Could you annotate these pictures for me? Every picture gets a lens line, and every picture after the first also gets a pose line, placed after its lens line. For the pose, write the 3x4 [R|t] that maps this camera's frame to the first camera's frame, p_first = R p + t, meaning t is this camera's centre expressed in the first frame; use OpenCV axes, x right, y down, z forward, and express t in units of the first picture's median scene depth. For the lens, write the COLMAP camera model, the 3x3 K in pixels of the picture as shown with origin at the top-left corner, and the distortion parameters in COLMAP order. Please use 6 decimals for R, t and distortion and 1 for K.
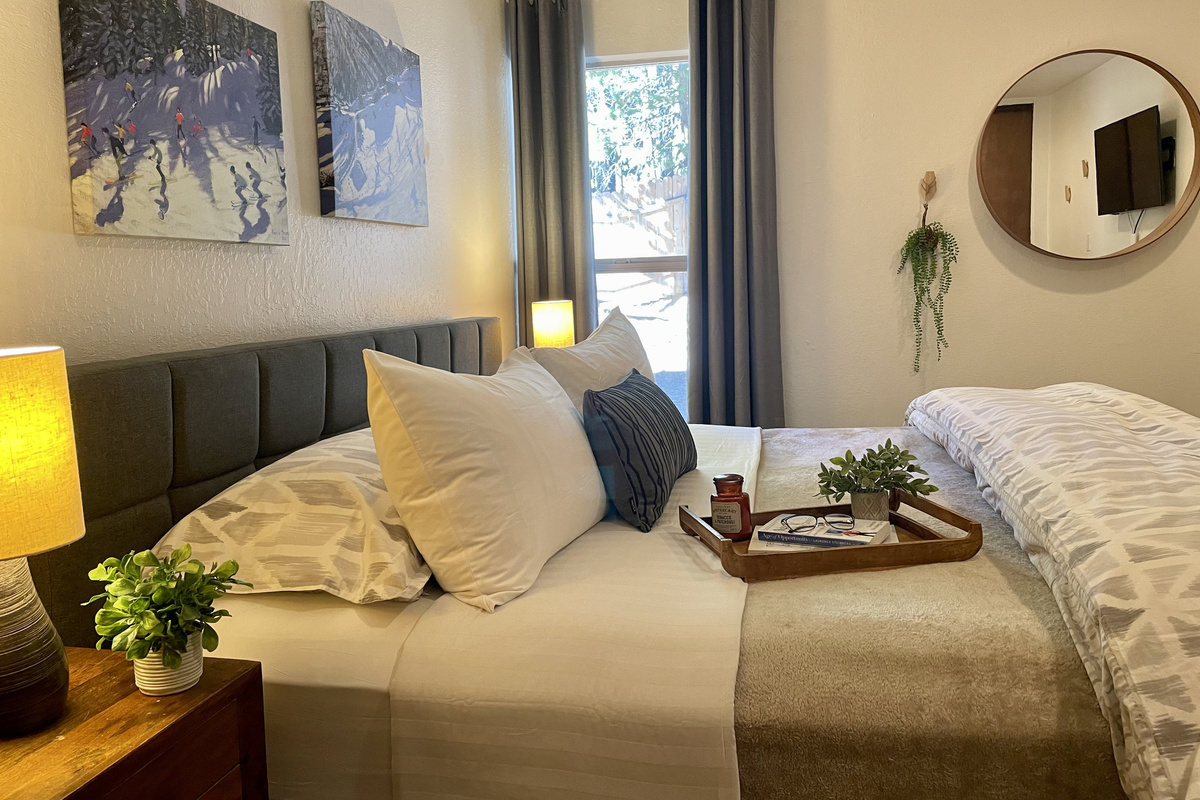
lens RADIAL K [[893.0, 0, 599.5], [0, 893.0, 396.0], [0, 0, 1]] dist [0.057275, -0.011305]
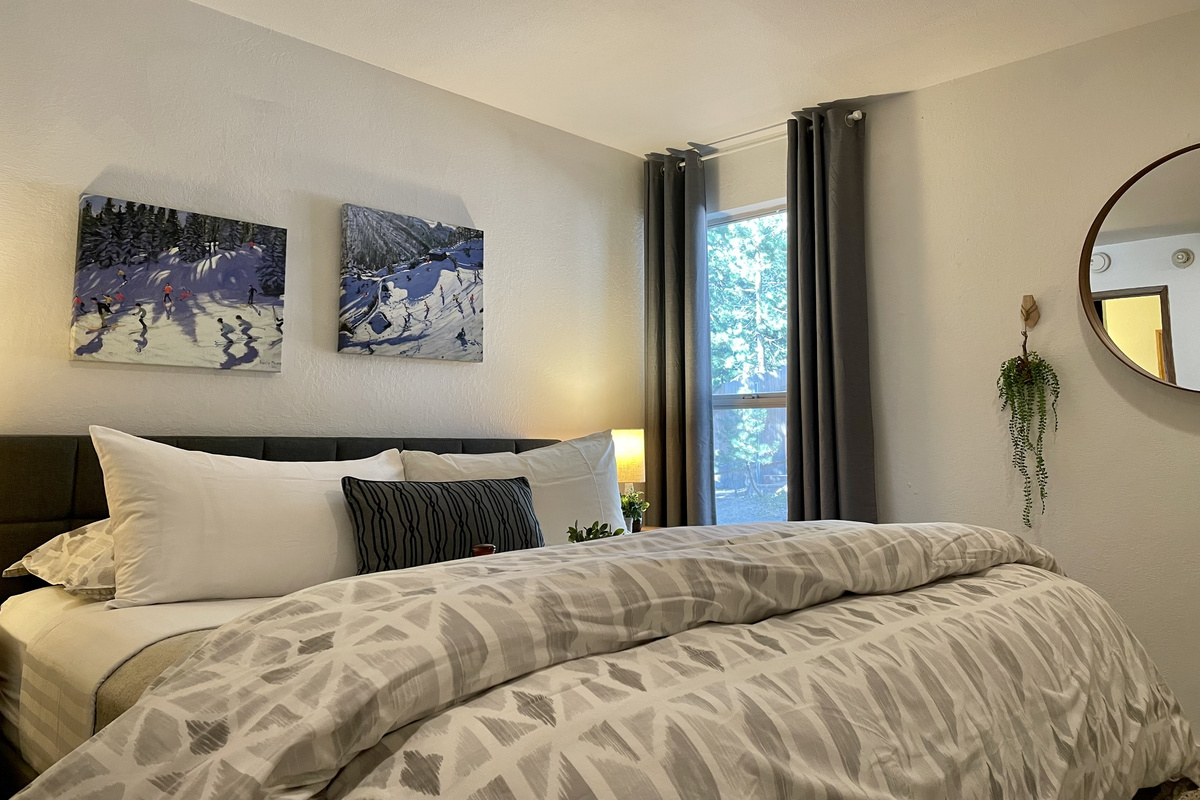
lens RADIAL K [[893.0, 0, 596.3], [0, 893.0, 402.7], [0, 0, 1]] dist [0.057275, -0.011305]
pose [[0.844725, 0.006706, -0.535158, 0.927883], [-0.094576, 0.986056, -0.136929, 0.028408], [0.526777, 0.166281, 0.833580, 0.111976]]
